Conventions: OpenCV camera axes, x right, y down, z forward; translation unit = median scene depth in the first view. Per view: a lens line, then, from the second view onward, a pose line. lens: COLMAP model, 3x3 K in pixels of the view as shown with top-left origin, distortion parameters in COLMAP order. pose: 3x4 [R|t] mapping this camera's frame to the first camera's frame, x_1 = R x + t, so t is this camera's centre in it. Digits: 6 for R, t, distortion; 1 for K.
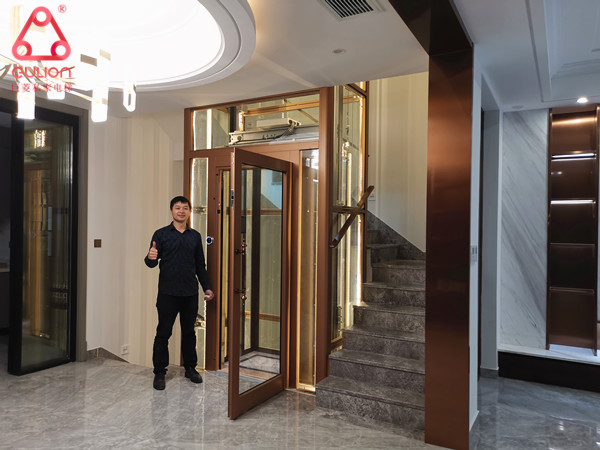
lens RADIAL K [[466.9, 0, 300.0], [0, 466.9, 225.0], [0, 0, 1]] dist [0.003087, 0.001037]
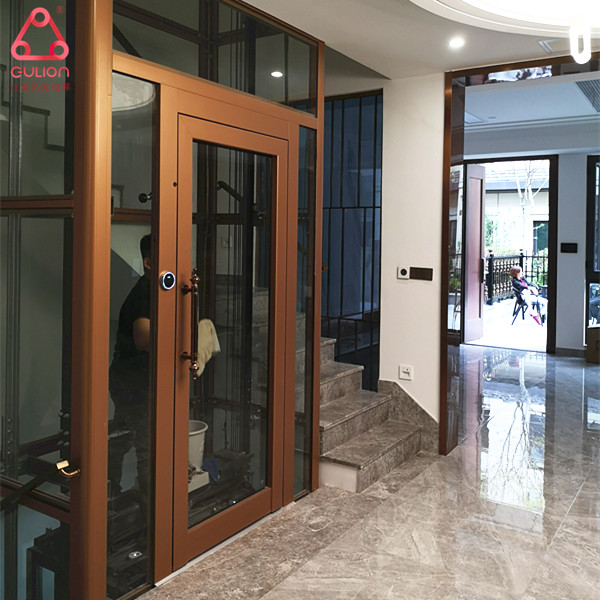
lens RADIAL K [[639.0, 0, 300.6], [0, 639.0, 241.6], [0, 0, 1]] dist [0.004576, -0.032786]
pose [[0.063207, -0.015247, 0.997884, -1.043160], [-0.011905, 0.999801, 0.016031, -0.020958], [-0.997929, -0.012893, 0.063013, 1.125286]]
